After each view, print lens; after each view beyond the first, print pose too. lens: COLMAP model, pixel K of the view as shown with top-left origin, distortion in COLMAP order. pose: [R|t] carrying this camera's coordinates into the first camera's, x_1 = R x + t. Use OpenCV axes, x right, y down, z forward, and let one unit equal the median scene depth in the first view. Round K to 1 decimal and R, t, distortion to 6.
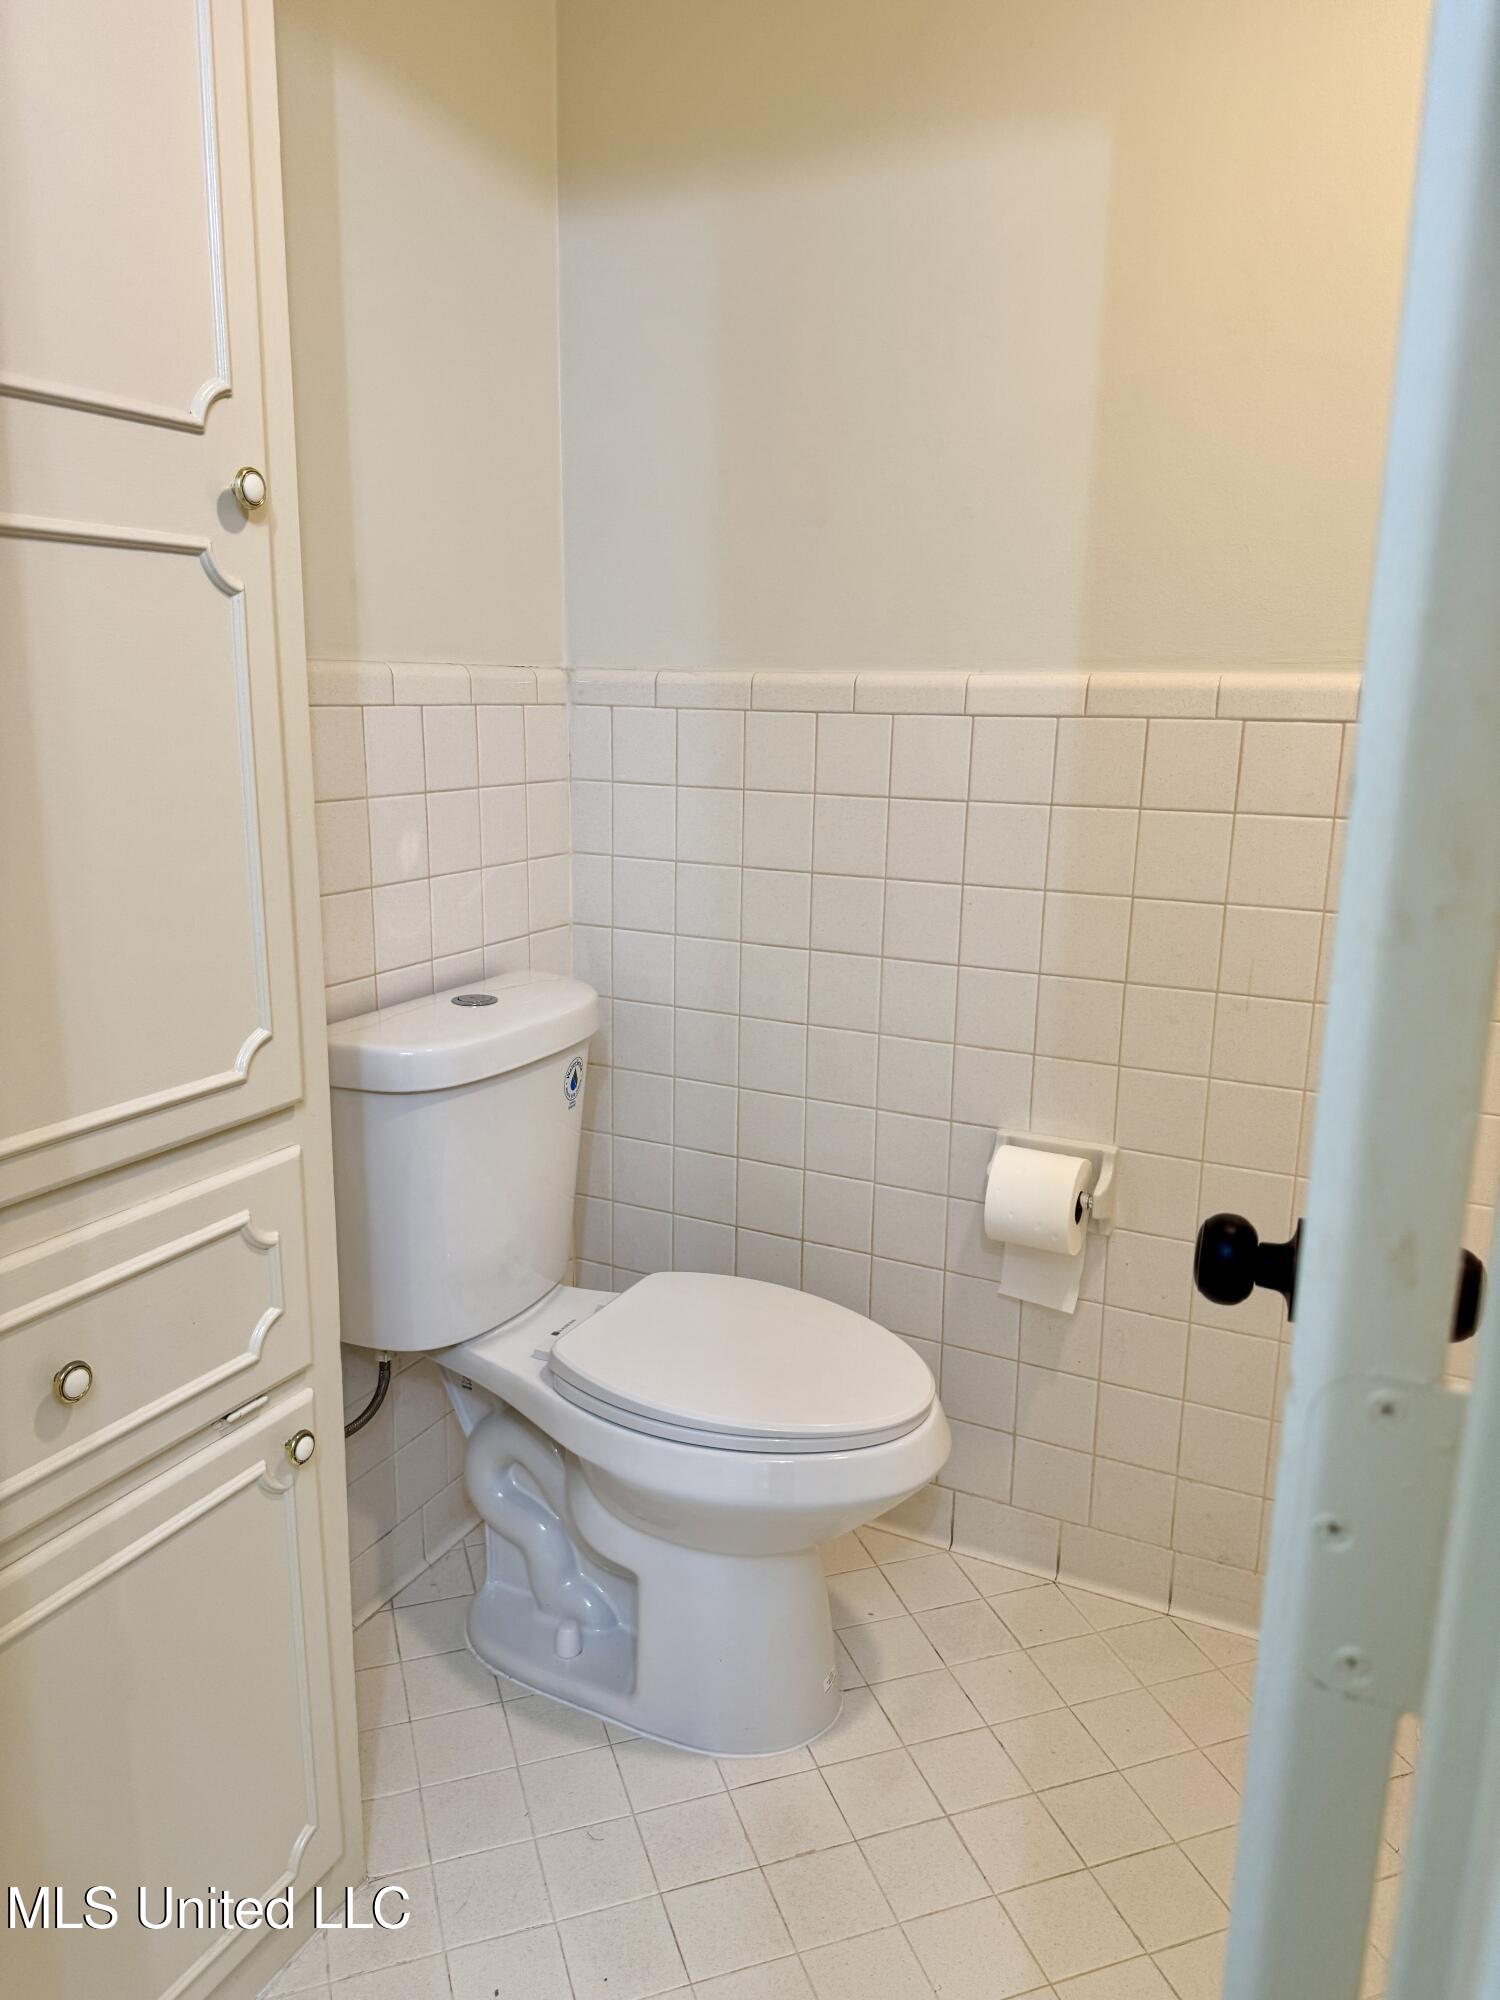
lens RADIAL K [[1407.7, 0, 743.1], [0, 1407.7, 976.8], [0, 0, 1]] dist [0.201355, -0.358842]
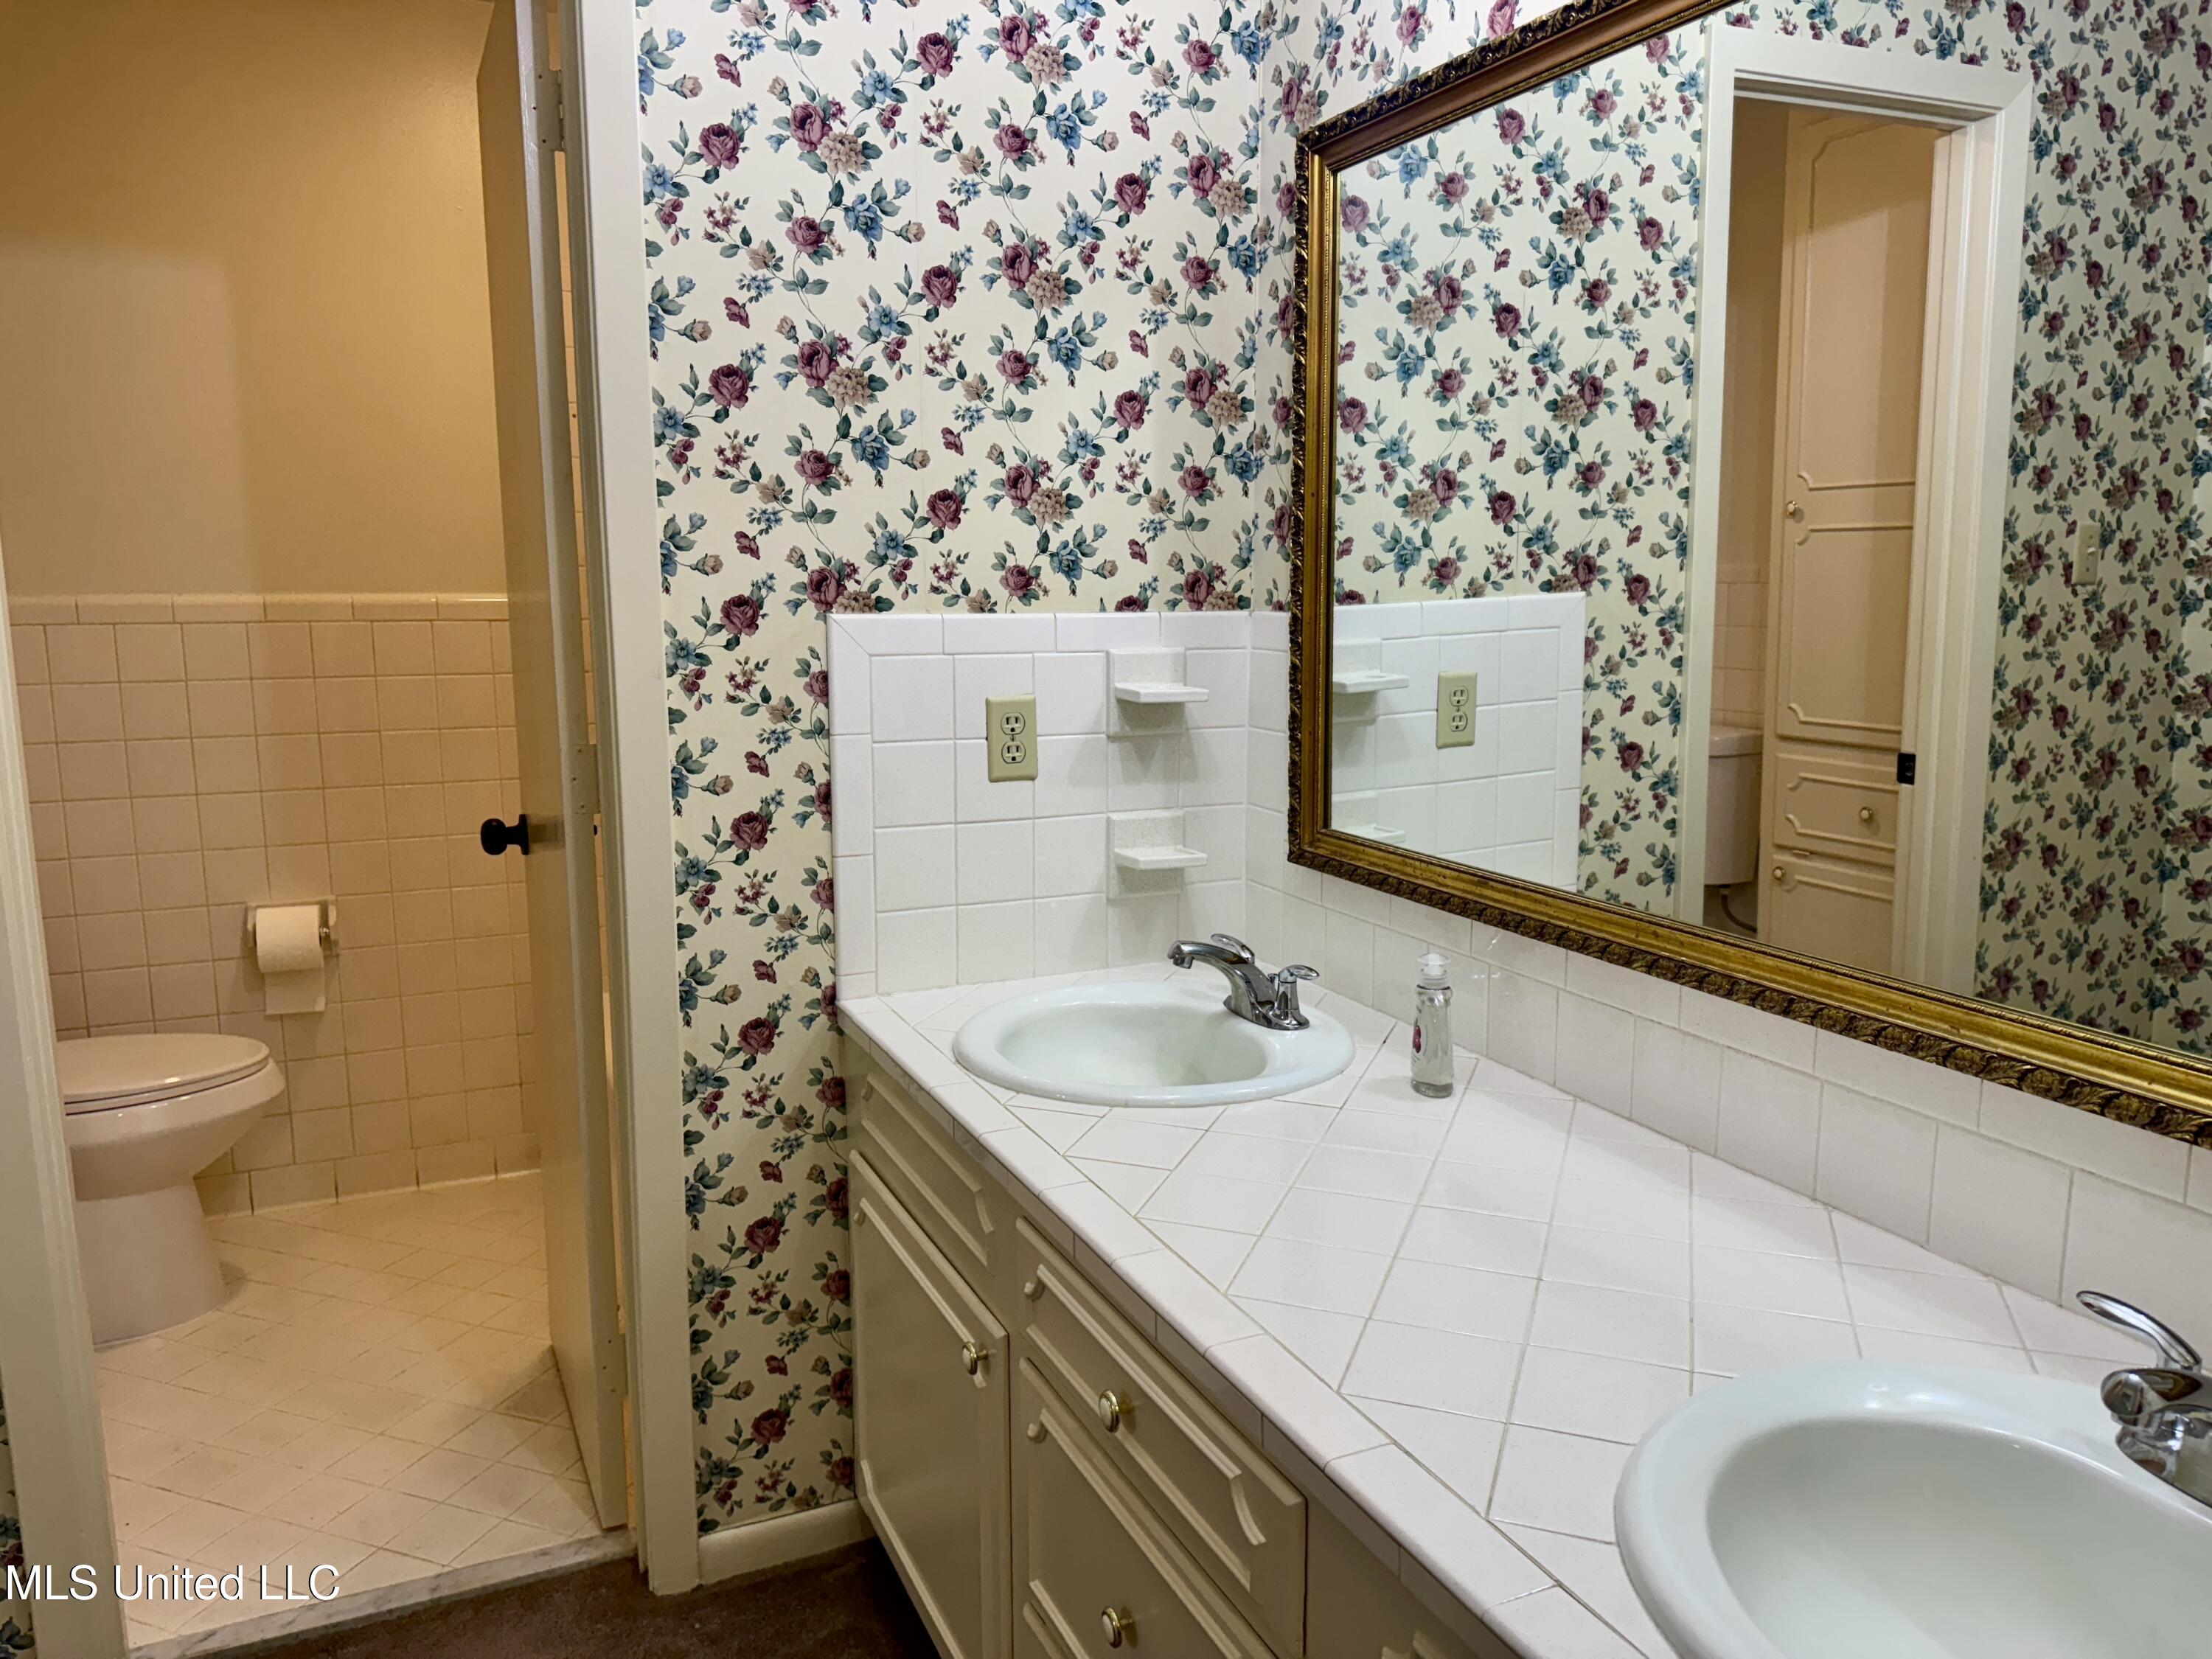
lens RADIAL K [[1556.9, 0, 1098.4], [0, 1556.9, 836.8], [0, 0, 1]] dist [0.201355, -0.358842]
pose [[0.622296, -0.134272, 0.771180, -0.598496], [0.171974, 0.984560, 0.032651, 0.154317], [-0.763657, 0.112304, 0.635780, -0.808340]]
